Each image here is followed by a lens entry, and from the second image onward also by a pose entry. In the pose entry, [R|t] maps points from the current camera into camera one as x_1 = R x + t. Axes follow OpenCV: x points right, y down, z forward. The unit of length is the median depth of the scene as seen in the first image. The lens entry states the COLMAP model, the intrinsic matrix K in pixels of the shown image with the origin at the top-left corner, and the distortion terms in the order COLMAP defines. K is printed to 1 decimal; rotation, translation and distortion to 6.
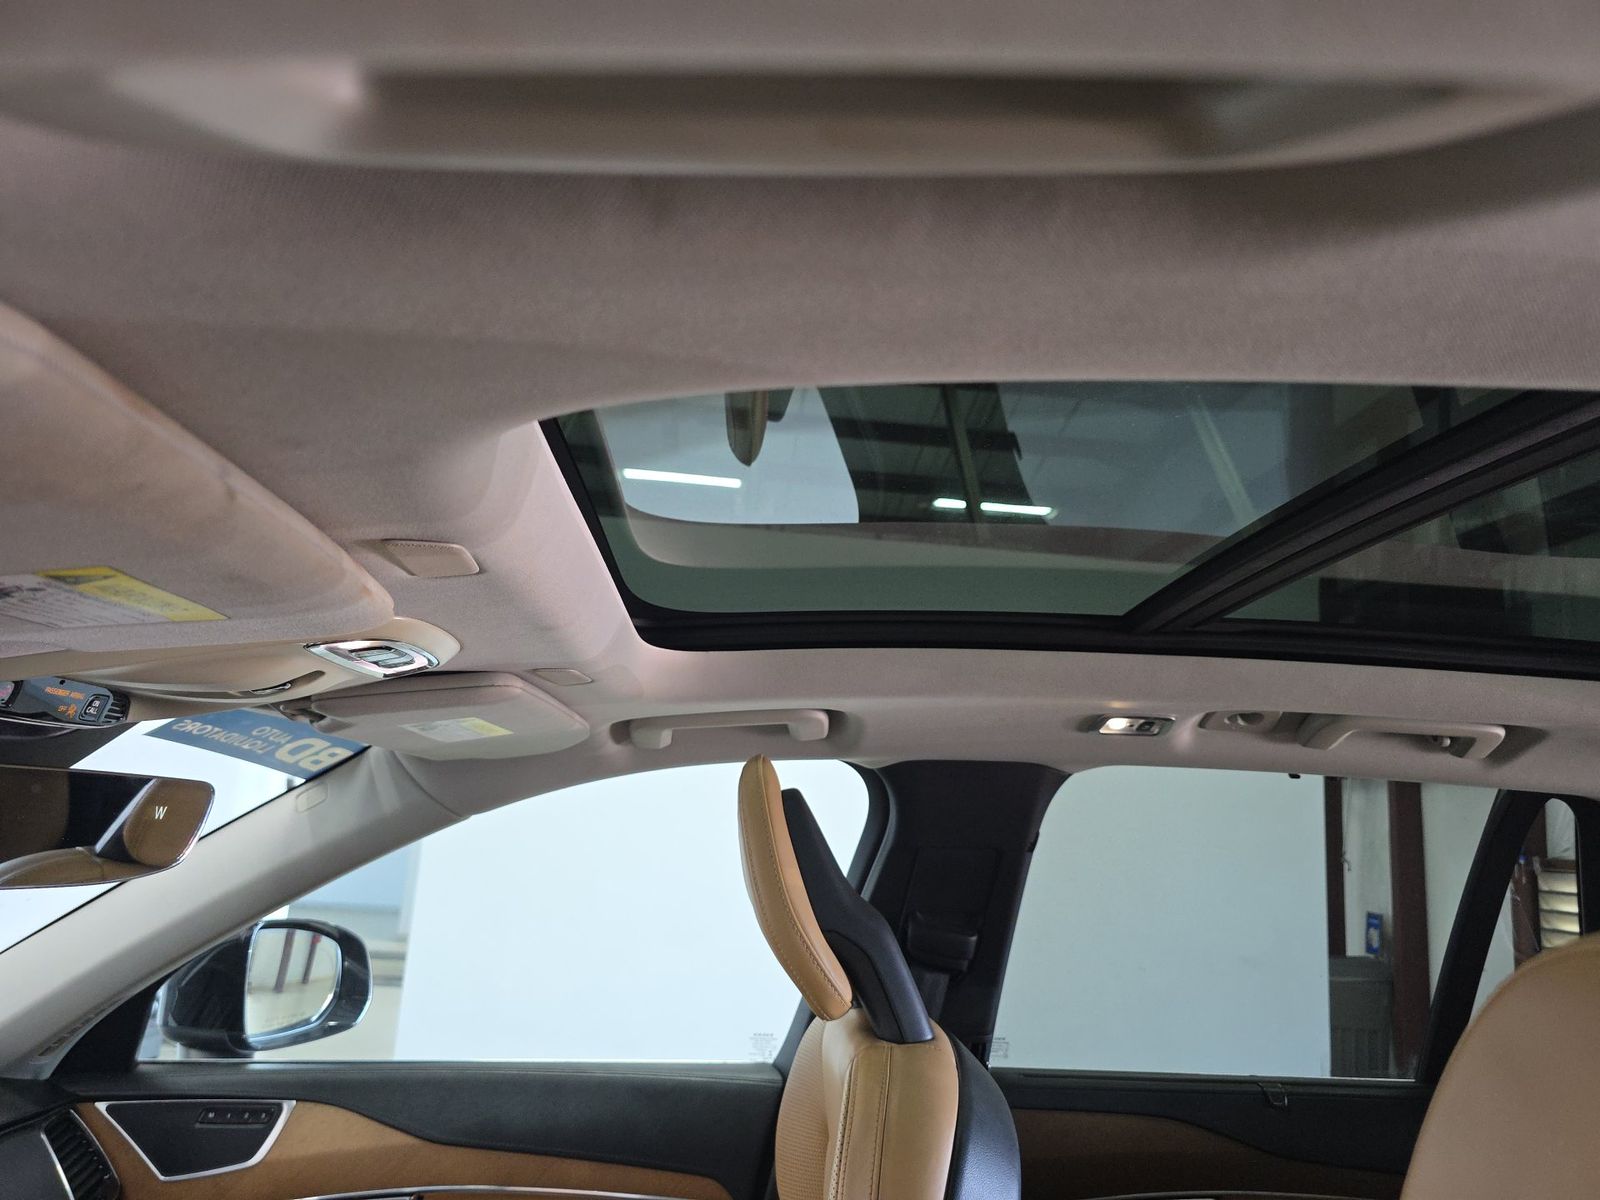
lens RADIAL K [[1085.9, 0, 800.9], [0, 1085.9, 628.1], [0, 0, 1]] dist [0.005953, 0.002826]
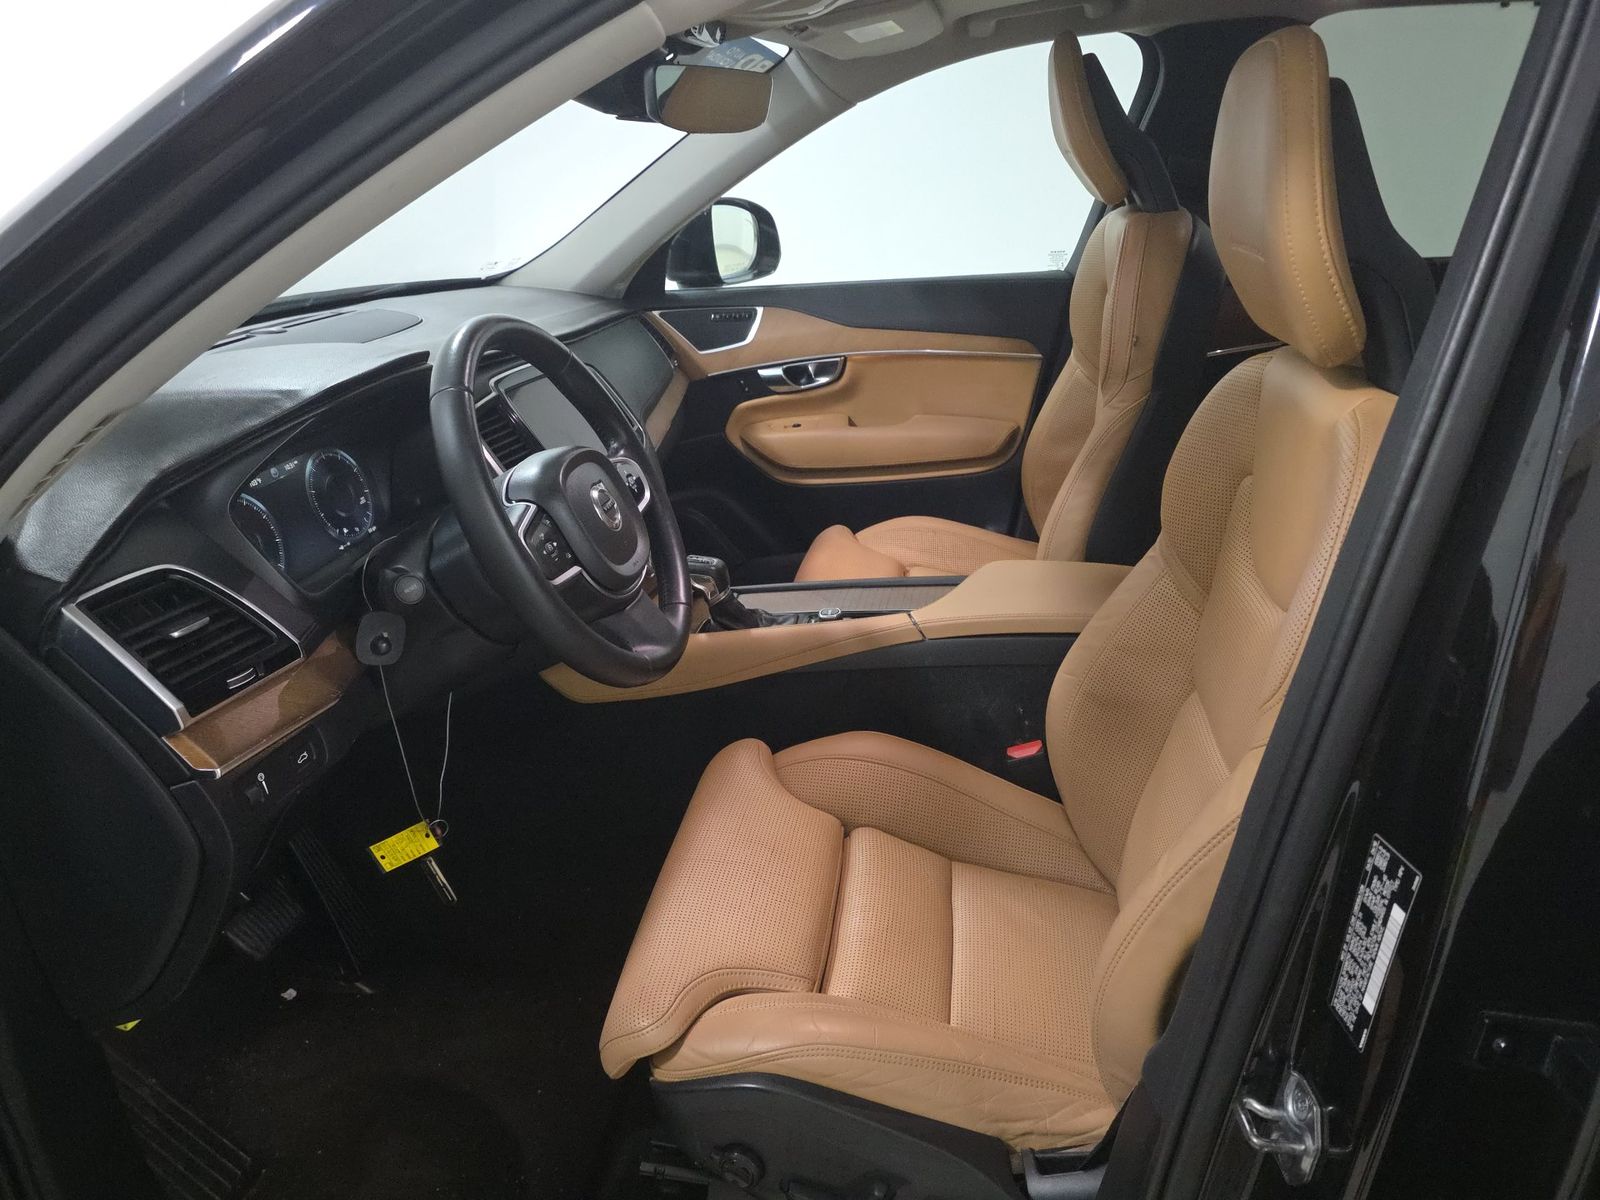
lens RADIAL K [[1085.9, 0, 800.9], [0, 1085.9, 628.1], [0, 0, 1]] dist [0.005953, 0.002826]
pose [[0.975886, 0.010043, -0.218049, -0.052687], [0.112417, 0.833151, 0.541500, -0.039325], [0.187106, -0.552955, 0.811931, -0.586597]]
